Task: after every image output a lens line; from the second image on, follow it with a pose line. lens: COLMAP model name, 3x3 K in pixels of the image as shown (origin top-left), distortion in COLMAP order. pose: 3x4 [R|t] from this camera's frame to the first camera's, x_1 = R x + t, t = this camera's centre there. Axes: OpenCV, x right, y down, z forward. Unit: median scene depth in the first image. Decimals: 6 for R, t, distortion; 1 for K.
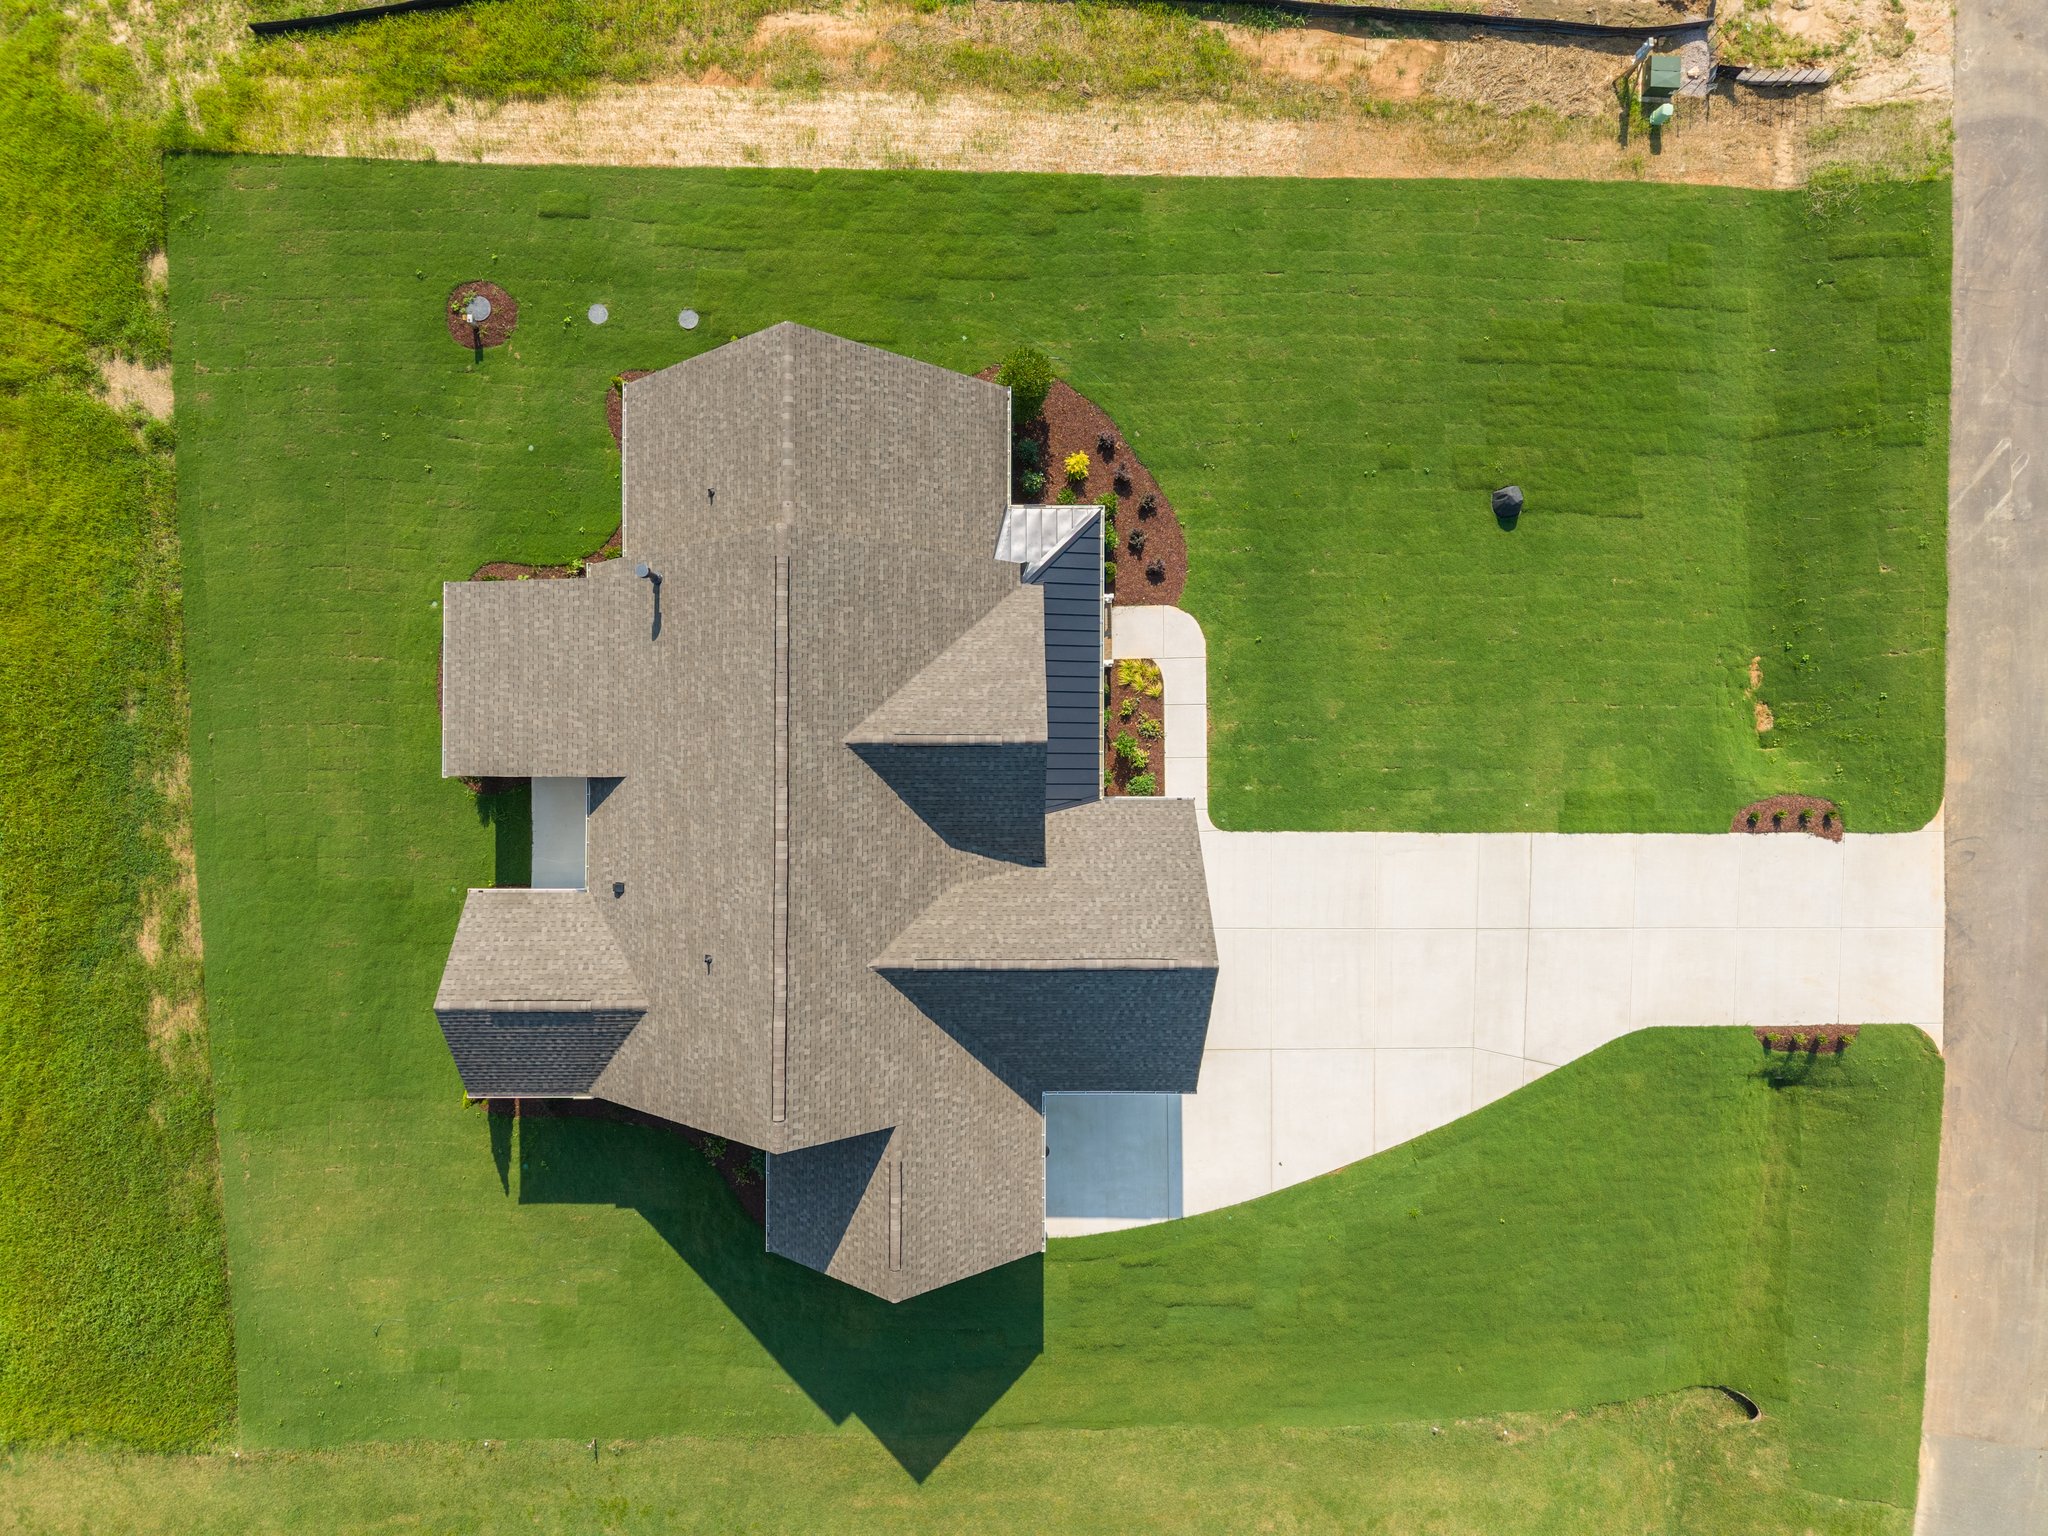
lens RADIAL K [[1364.7, 0, 1018.4], [0, 1364.7, 776.4], [0, 0, 1]] dist [0.035859, -0.035140]
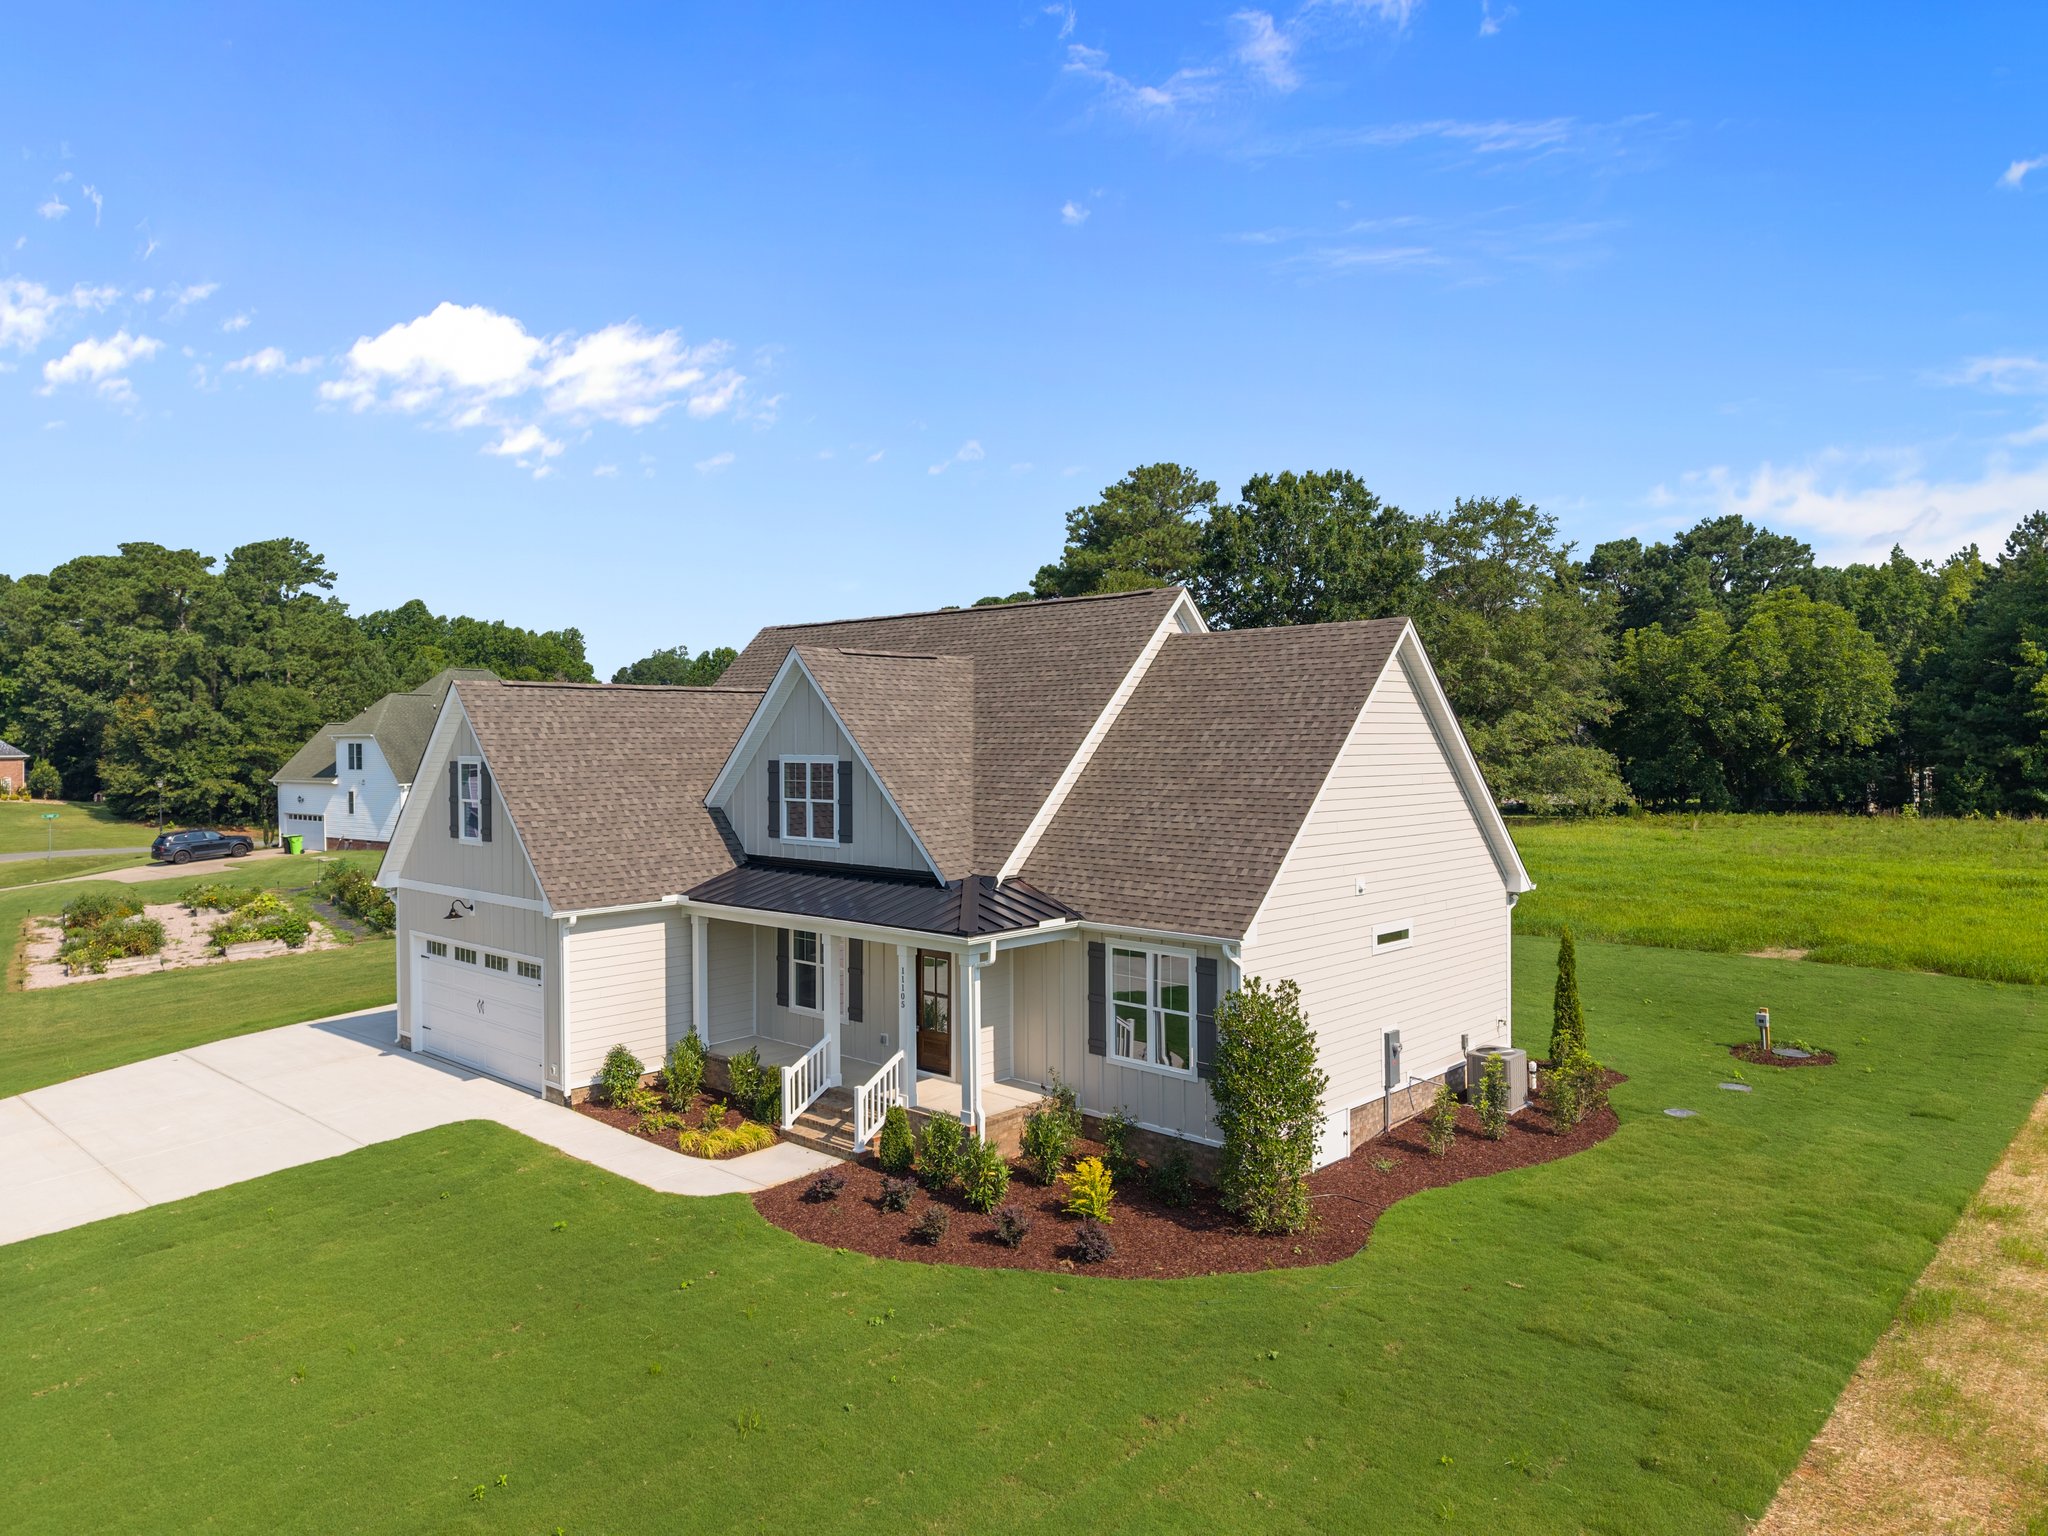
lens RADIAL K [[1364.7, 0, 1026.8], [0, 1364.7, 763.6], [0, 0, 1]] dist [0.035859, -0.035140]
pose [[-0.684651, 0.003851, -0.728861, 0.400318], [-0.728854, 0.003211, 0.684661, -0.529454], [0.004976, 0.999987, 0.000608, 0.823568]]
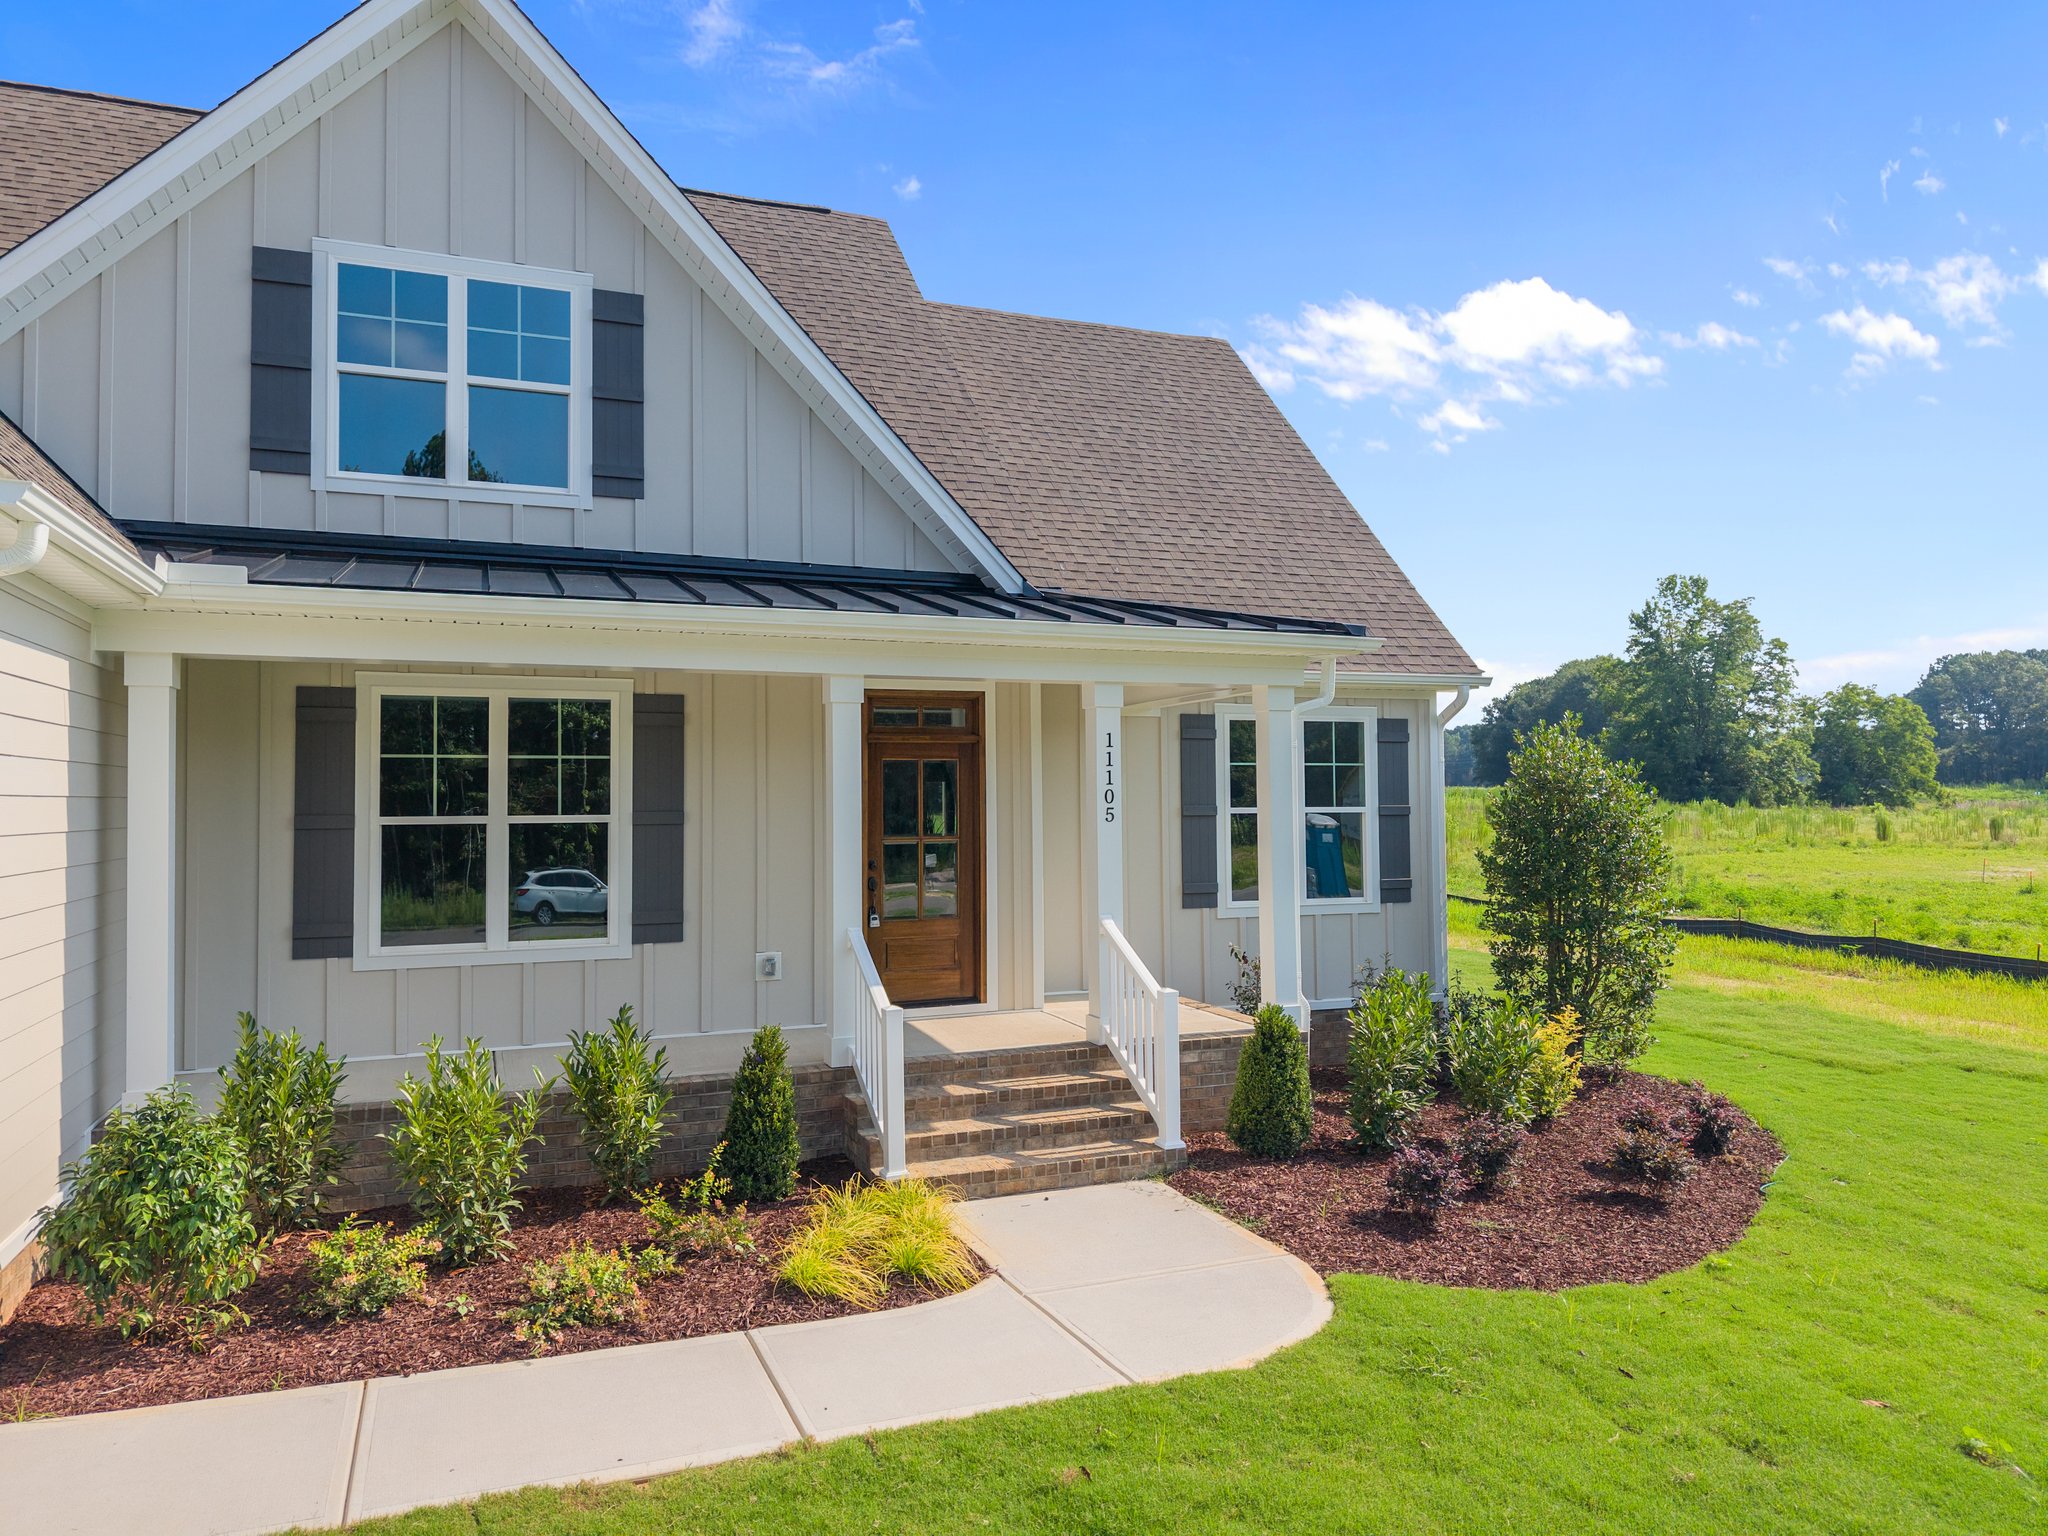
lens RADIAL K [[1364.7, 0, 1017.6], [0, 1364.7, 770.2], [0, 0, 1]] dist [0.035859, -0.035140]
pose [[0.366157, -0.039707, -0.929706, 0.259721], [-0.930239, 0.010342, -0.366808, -0.022895], [0.024179, 0.999158, -0.033150, 0.918149]]
